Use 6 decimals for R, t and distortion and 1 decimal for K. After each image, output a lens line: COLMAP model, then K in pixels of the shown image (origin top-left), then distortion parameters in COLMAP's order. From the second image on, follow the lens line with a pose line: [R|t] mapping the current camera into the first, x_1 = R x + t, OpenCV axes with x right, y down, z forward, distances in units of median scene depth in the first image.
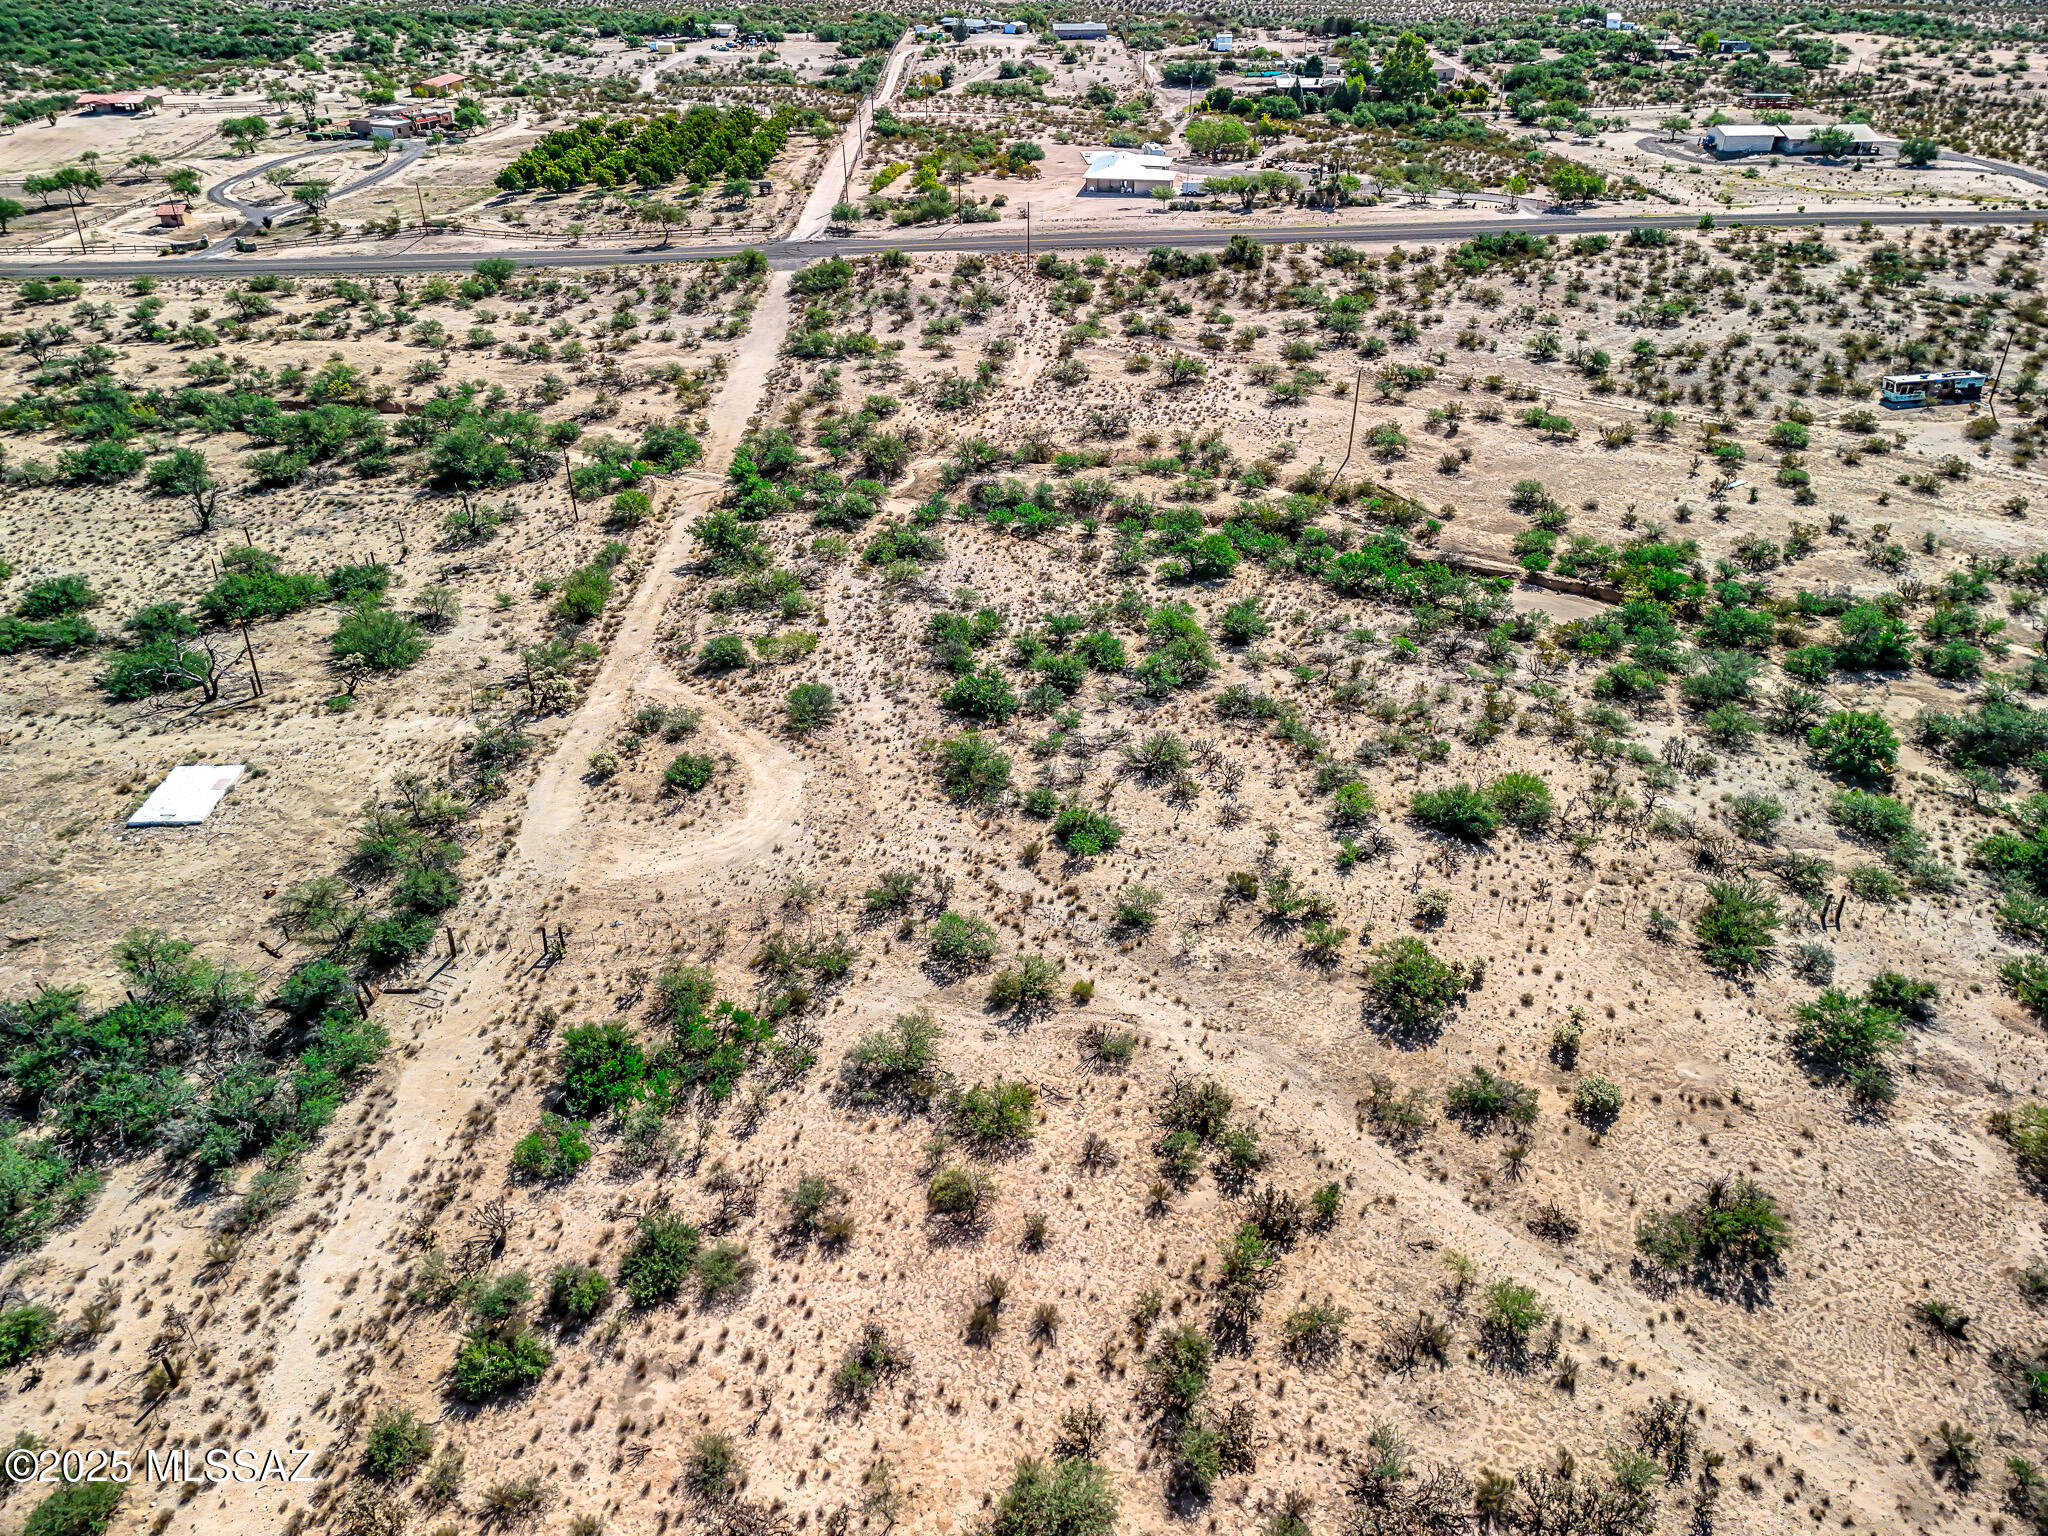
lens RADIAL K [[1516.7, 0, 1024.0], [0, 1516.7, 768.0], [0, 0, 1]] dist [0.055902, -0.061053]
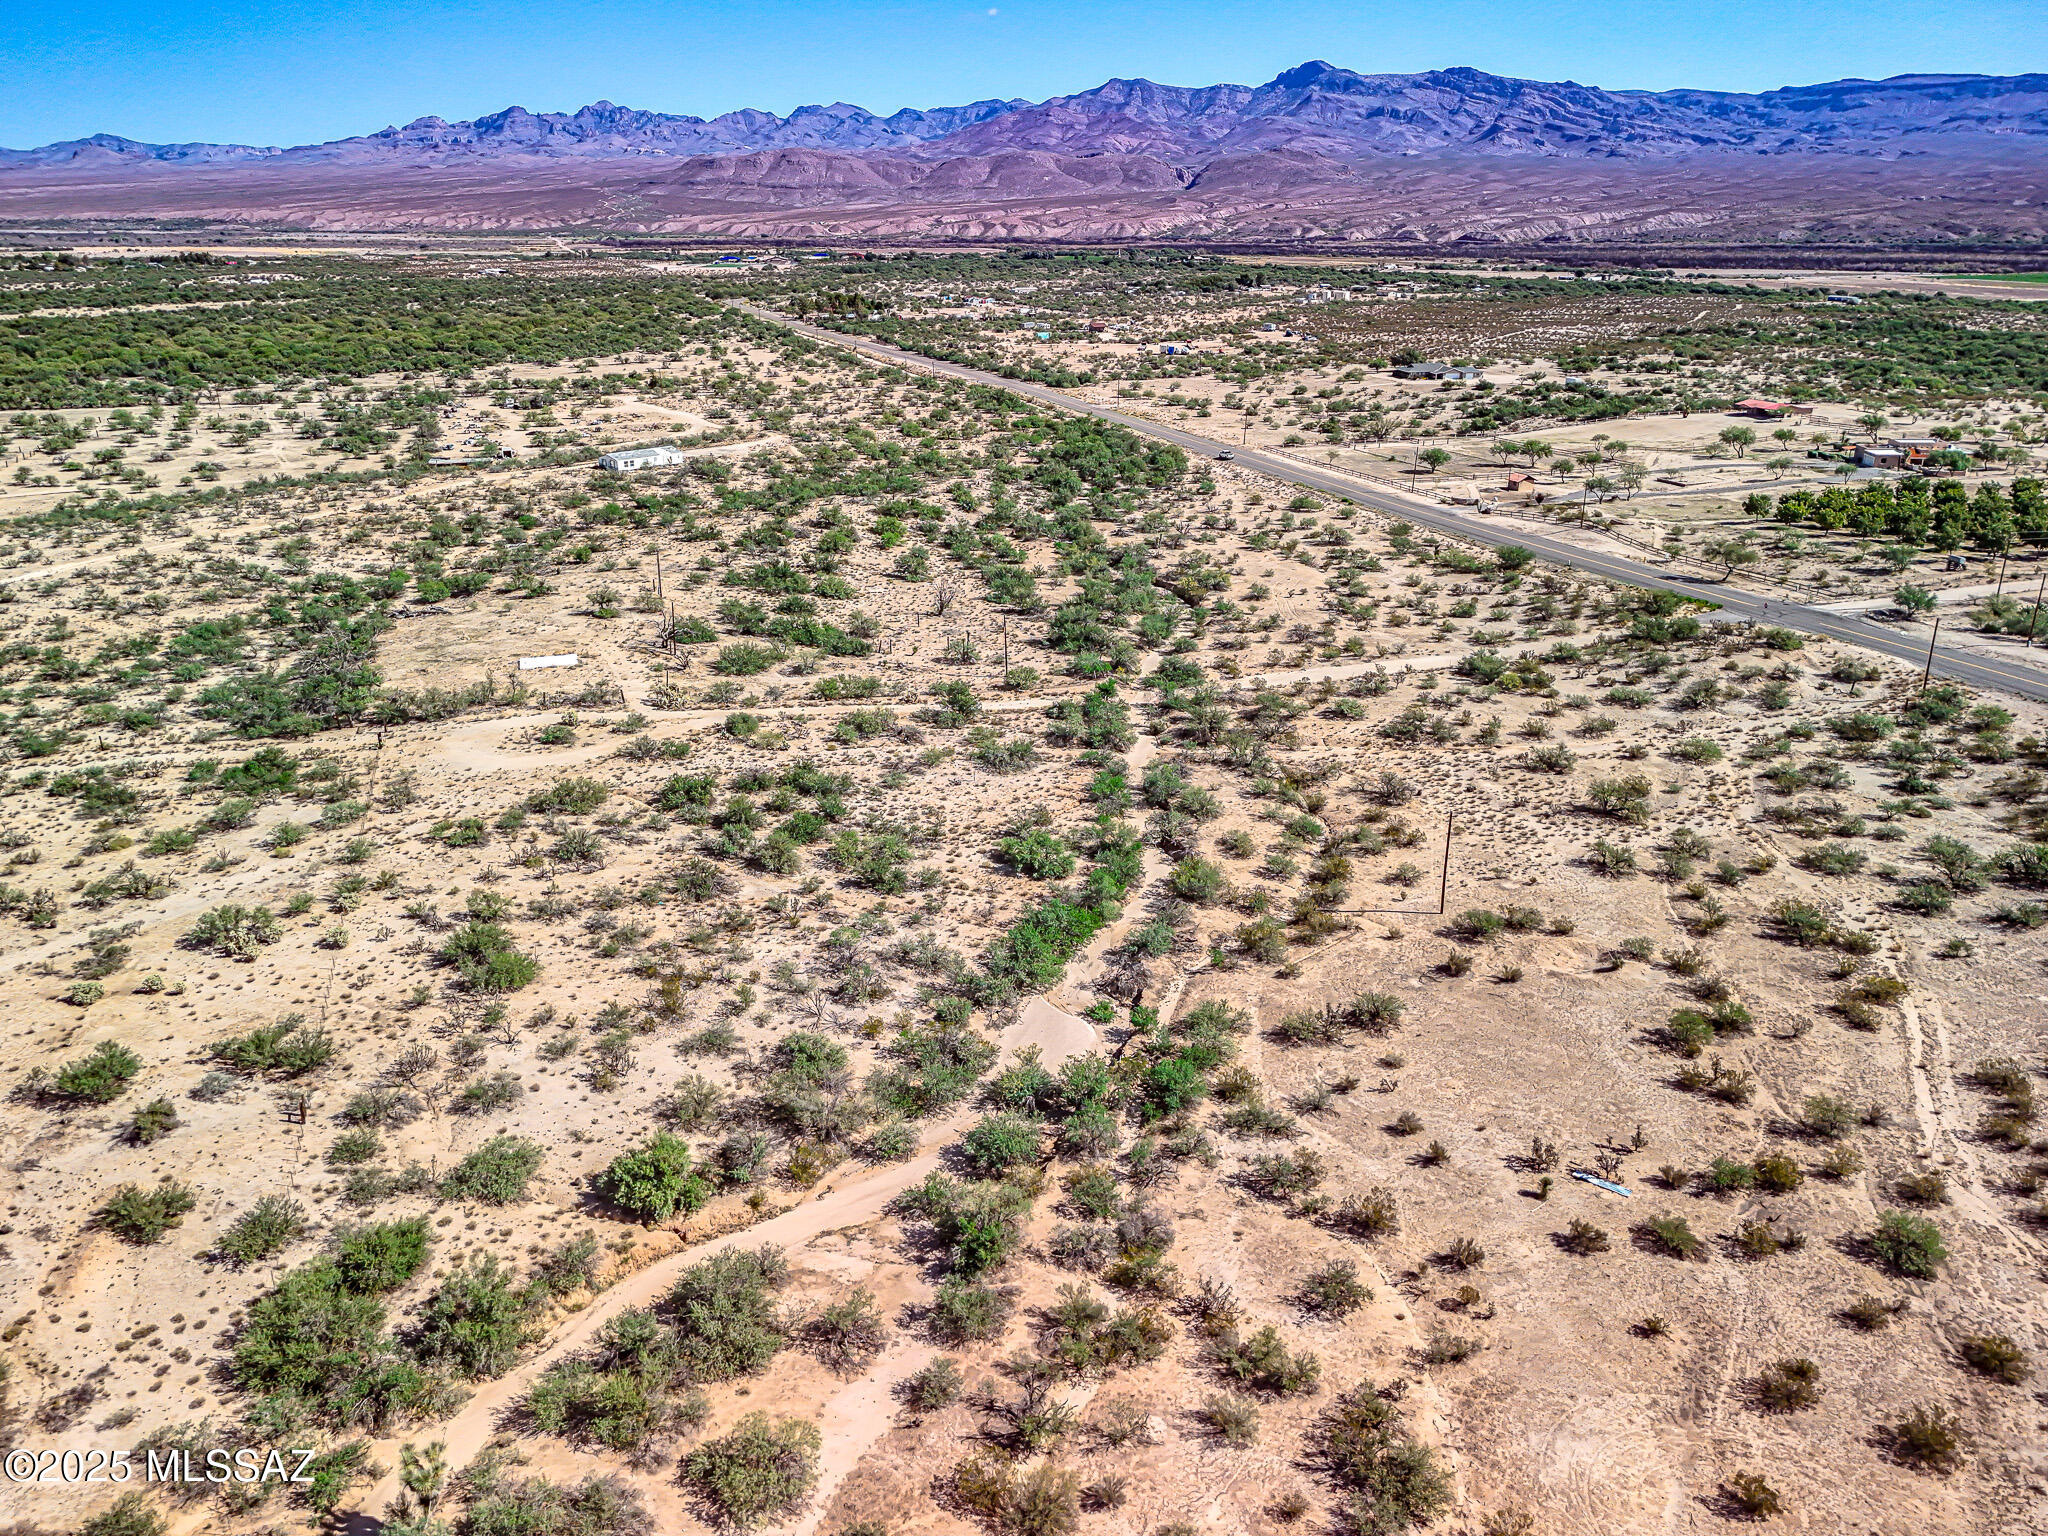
lens RADIAL K [[1511.0, 0, 1020.7], [0, 1511.0, 759.4], [0, 0, 1]] dist [0.065577, -0.056656]
pose [[0.264132, 0.326806, -0.907432, 0.661952], [-0.491674, 0.855038, 0.164822, -0.231951], [0.829754, 0.402626, 0.386525, 0.385652]]
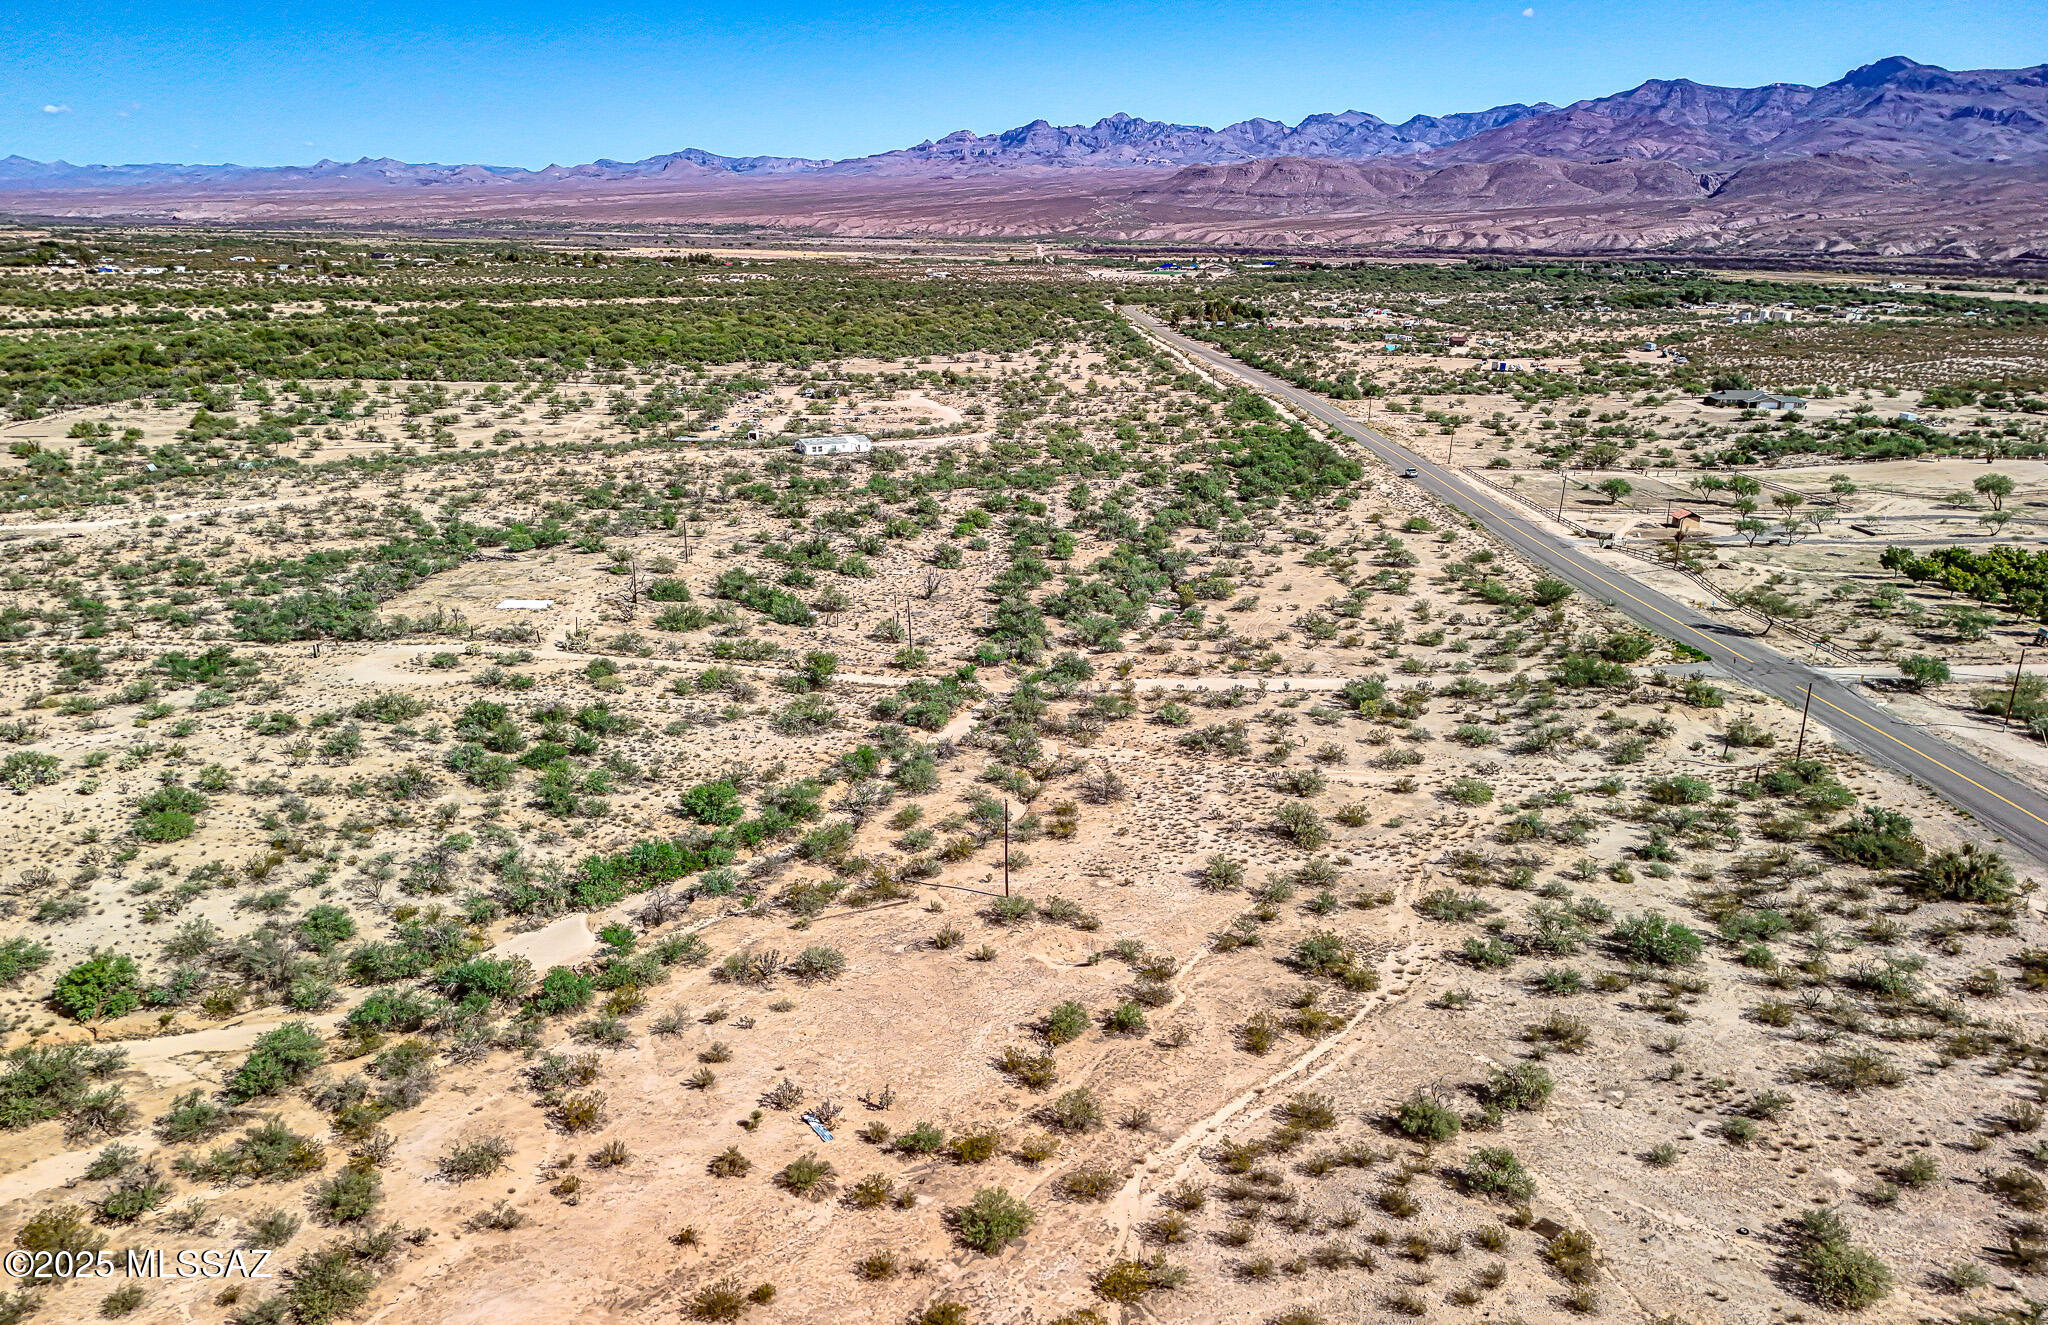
lens RADIAL K [[1505.5, 0, 1018.4], [0, 1505.5, 761.5], [0, 0, 1]] dist [0.085668, -0.085329]
pose [[-0.042877, 0.336392, -0.940745, 0.748530], [-0.519301, 0.796915, 0.308630, -0.406604], [0.853515, 0.501763, 0.140519, 0.677120]]
